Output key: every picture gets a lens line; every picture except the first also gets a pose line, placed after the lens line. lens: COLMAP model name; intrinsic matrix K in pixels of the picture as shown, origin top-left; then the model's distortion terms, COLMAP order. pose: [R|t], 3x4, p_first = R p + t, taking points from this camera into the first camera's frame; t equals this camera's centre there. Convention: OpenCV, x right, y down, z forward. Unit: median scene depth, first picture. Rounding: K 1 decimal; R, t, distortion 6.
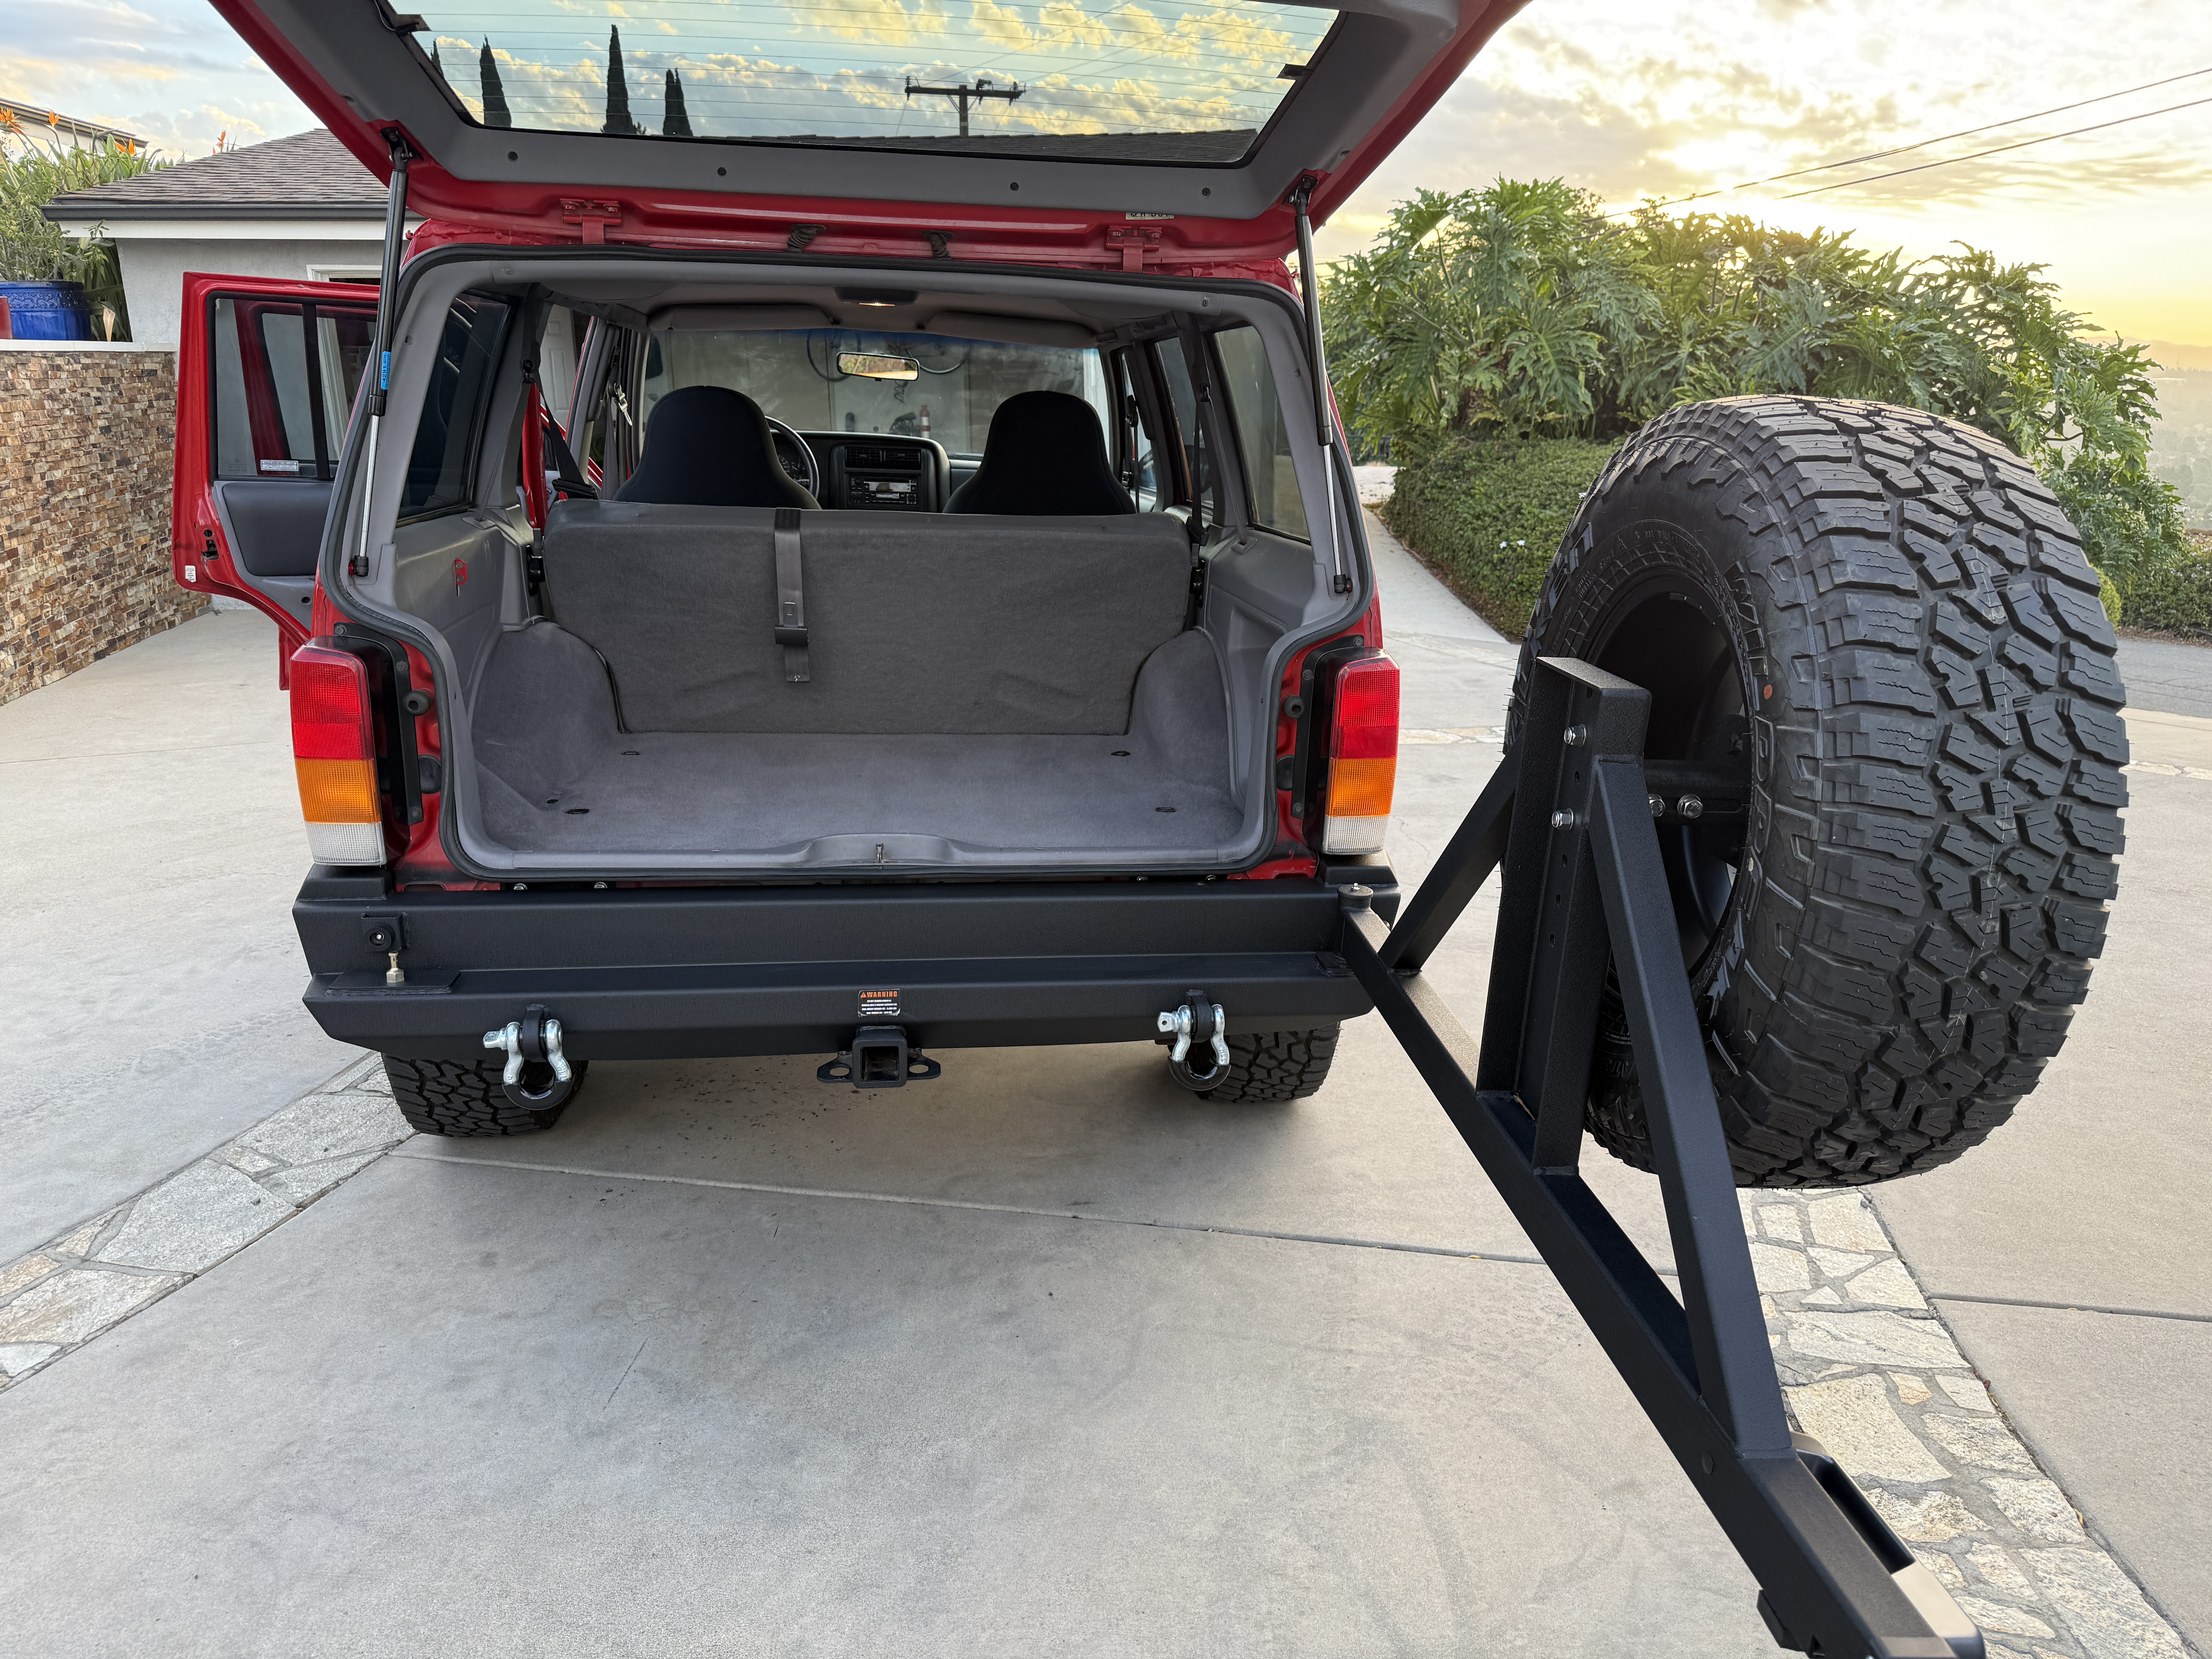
lens RADIAL K [[1548.0, 0, 1121.0], [0, 1548.0, 824.3], [0, 0, 1]] dist [0.044859, -0.067391]
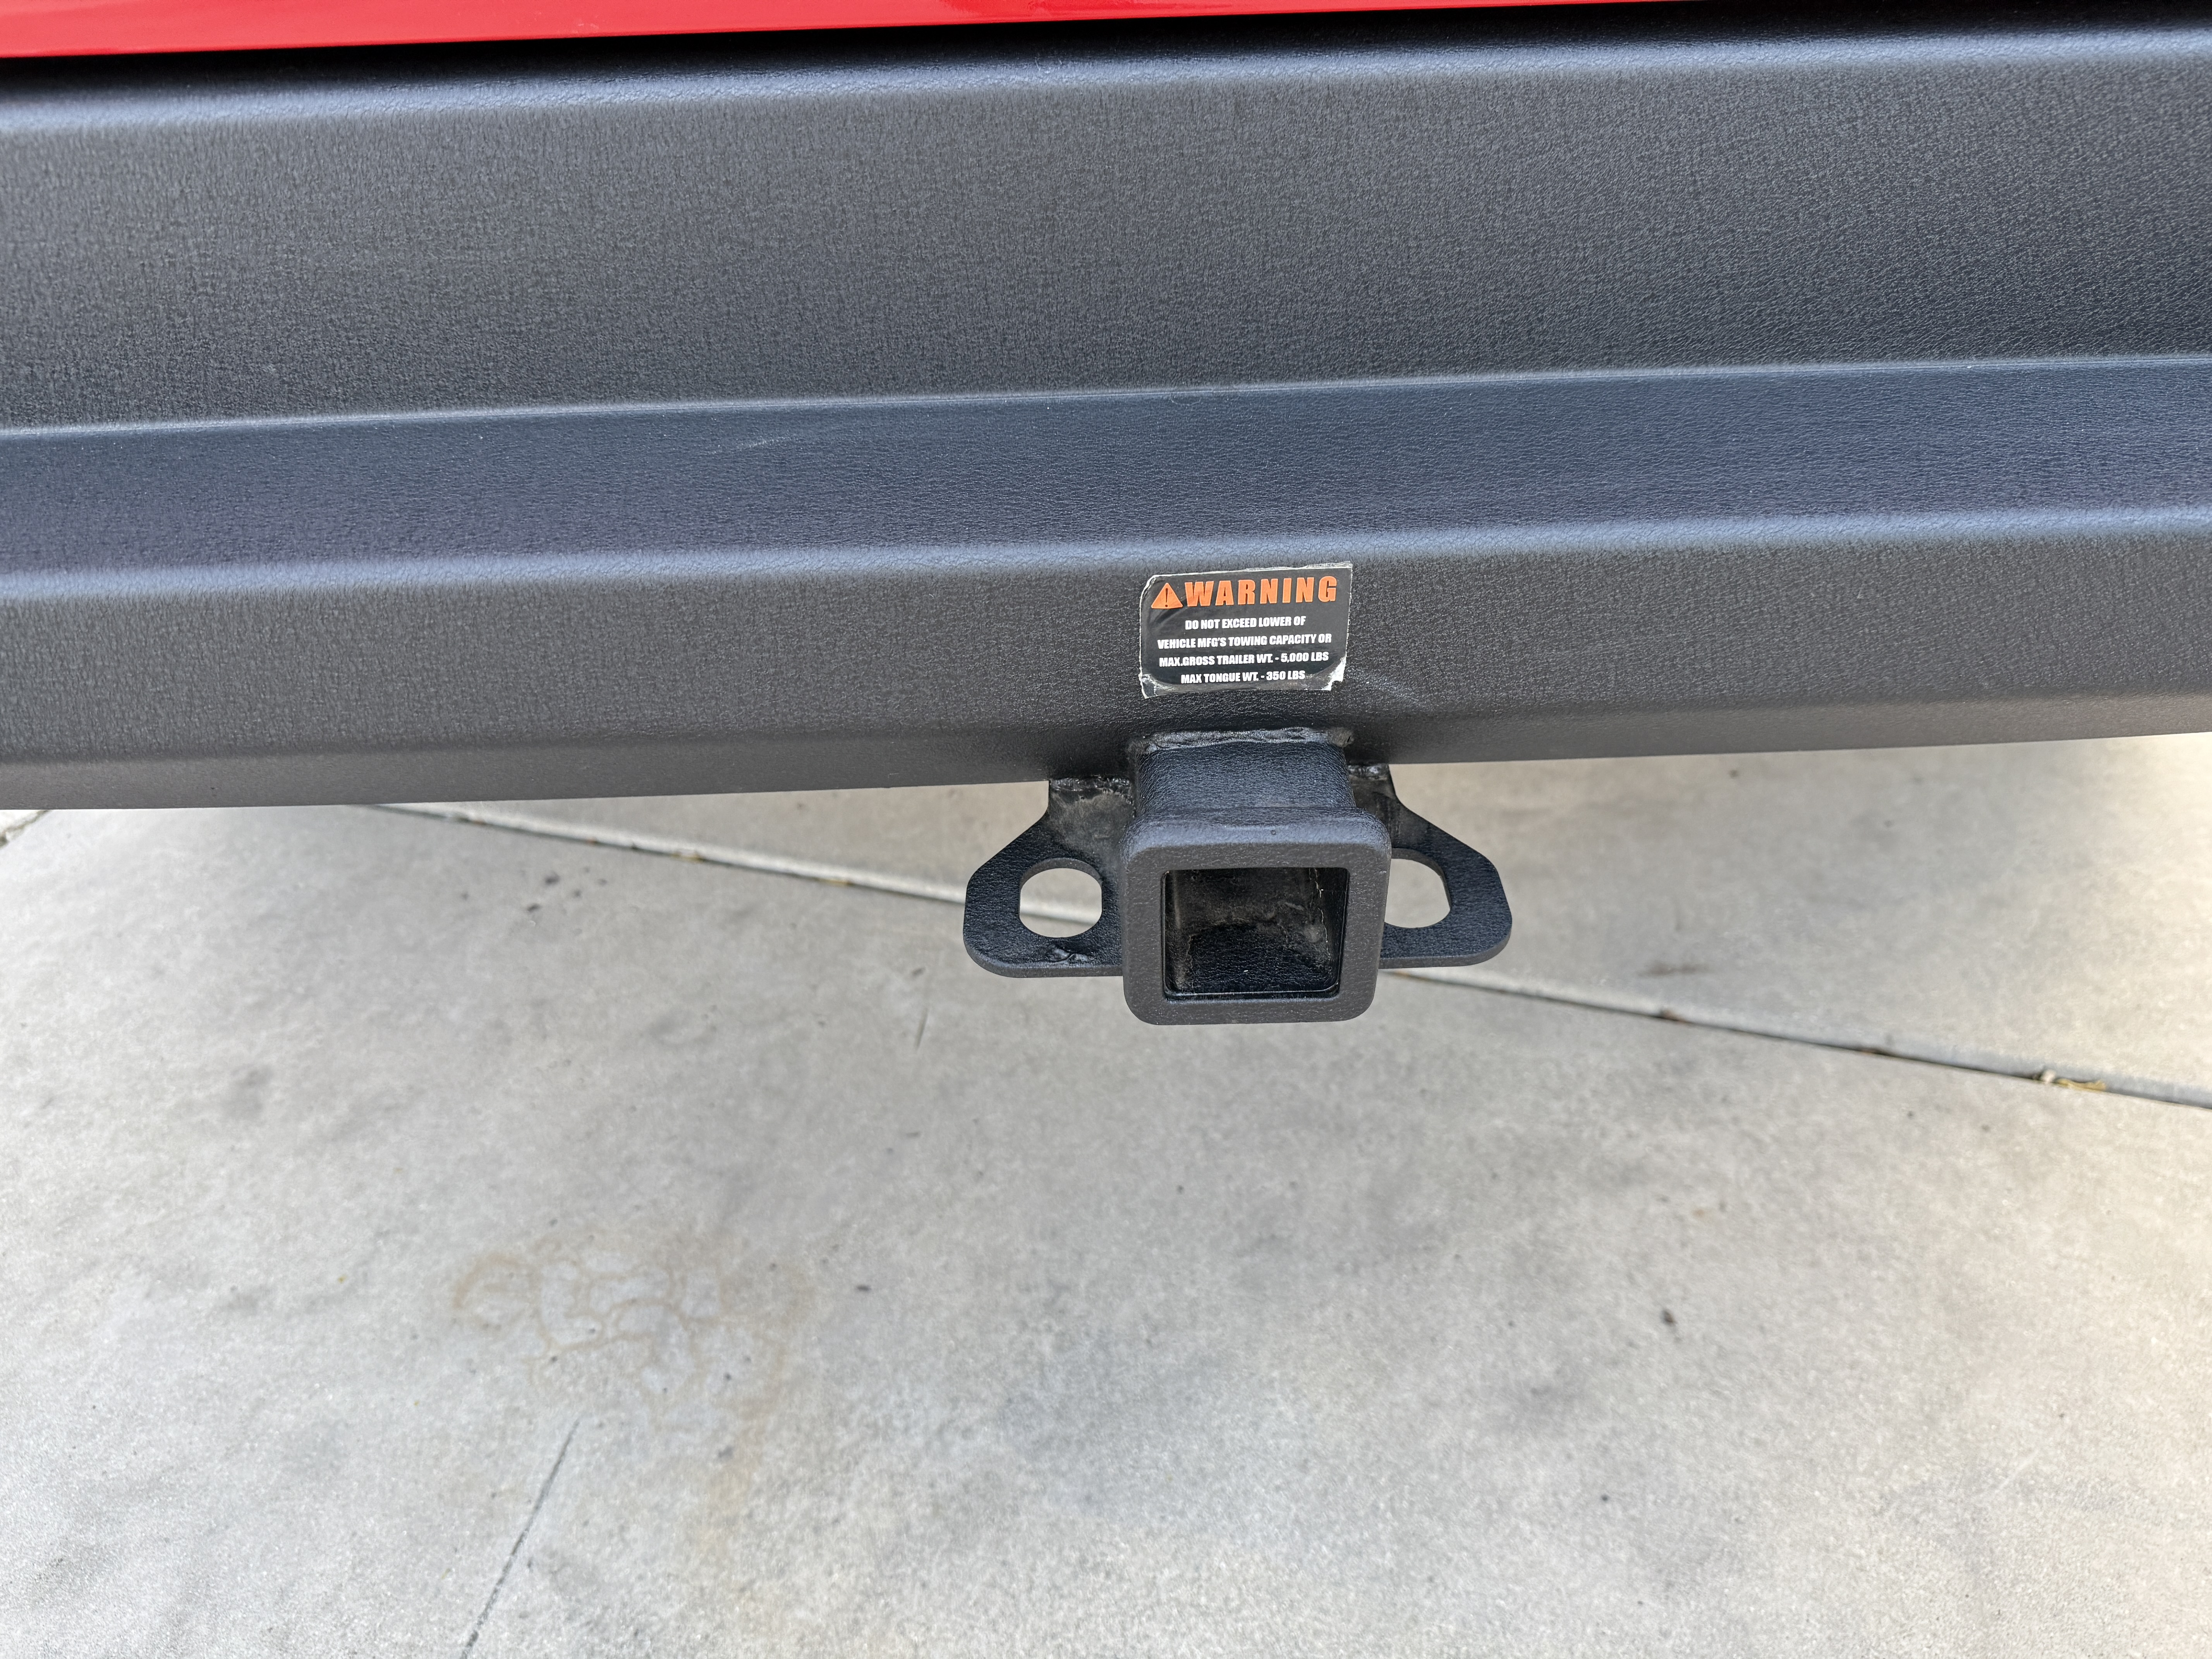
lens RADIAL K [[1548.0, 0, 1121.0], [0, 1548.0, 824.3], [0, 0, 1]] dist [0.044859, -0.067391]
pose [[0.991097, 0.031791, -0.129294, -0.128849], [0.024287, 0.911619, 0.410318, 0.050580], [0.130911, -0.409805, 0.902731, 0.718717]]
